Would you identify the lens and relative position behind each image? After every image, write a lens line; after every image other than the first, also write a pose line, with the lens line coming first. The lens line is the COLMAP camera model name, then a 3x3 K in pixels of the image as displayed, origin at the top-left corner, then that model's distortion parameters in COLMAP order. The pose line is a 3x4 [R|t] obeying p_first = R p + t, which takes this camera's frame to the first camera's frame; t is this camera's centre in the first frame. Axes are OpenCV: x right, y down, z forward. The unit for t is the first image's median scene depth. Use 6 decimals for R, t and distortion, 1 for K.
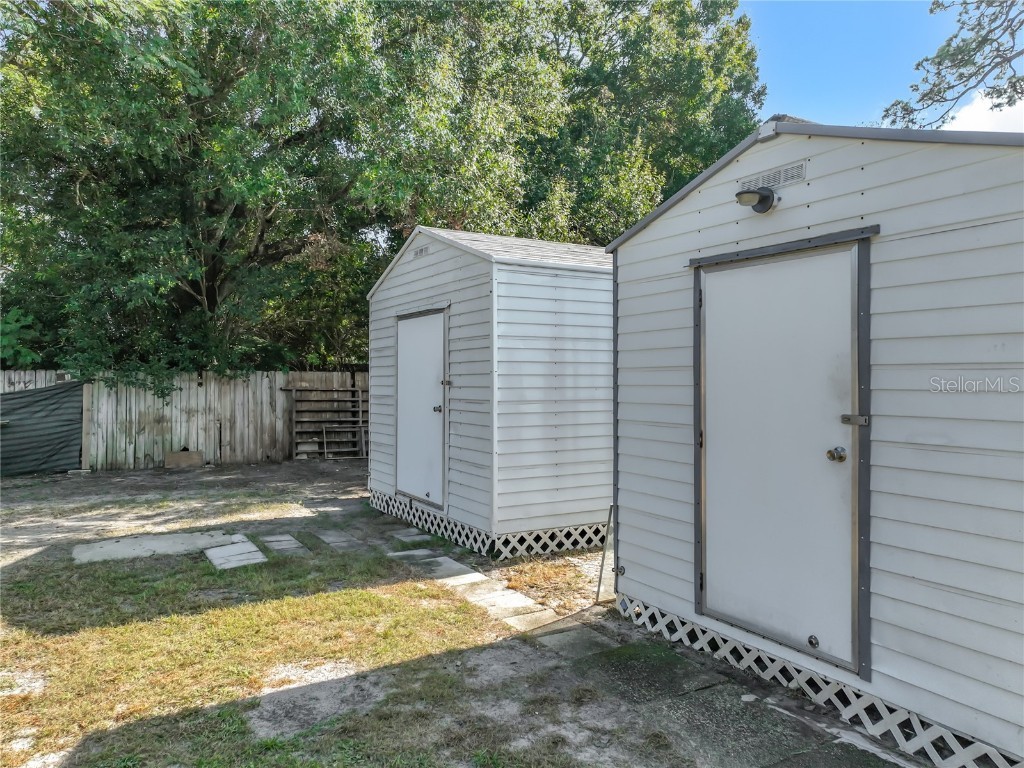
lens RADIAL K [[742.5, 0, 510.9], [0, 742.5, 353.6], [0, 0, 1]] dist [0.003529, 0.003057]
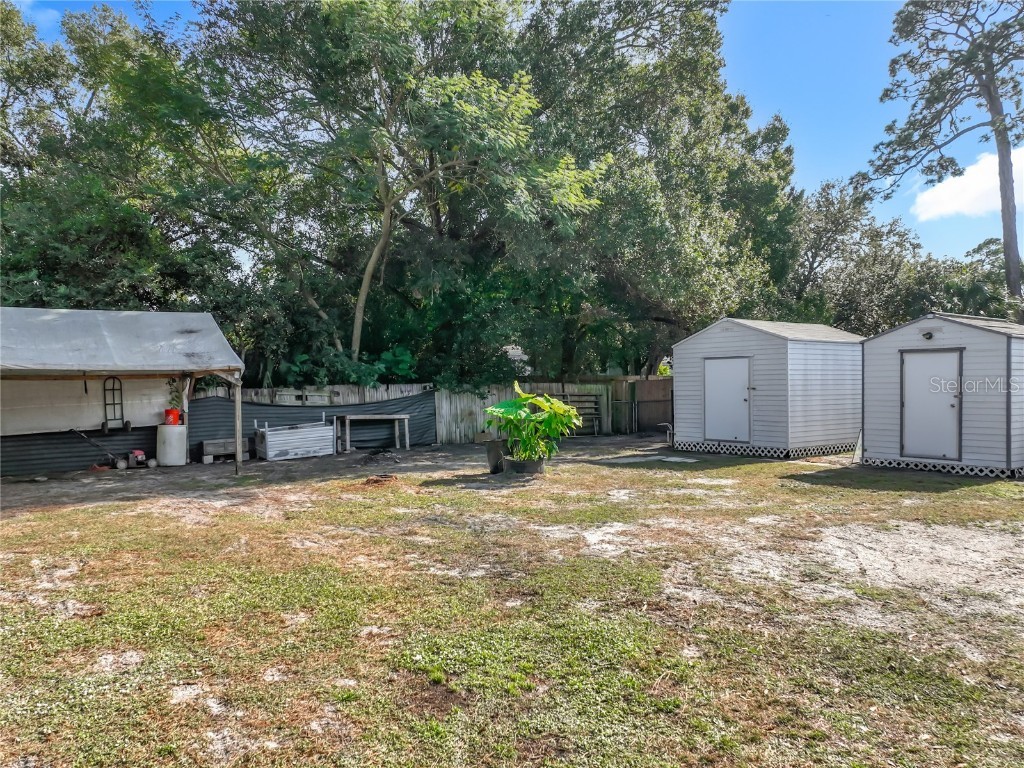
lens RADIAL K [[768.8, 0, 517.4], [0, 768.8, 389.2], [0, 0, 1]] dist [0.002055, 0.009772]
pose [[0.992432, -0.011680, 0.122235, -1.240244], [0.006657, 0.999120, 0.041421, -0.070356], [-0.122611, -0.040294, 0.991637, -1.453221]]
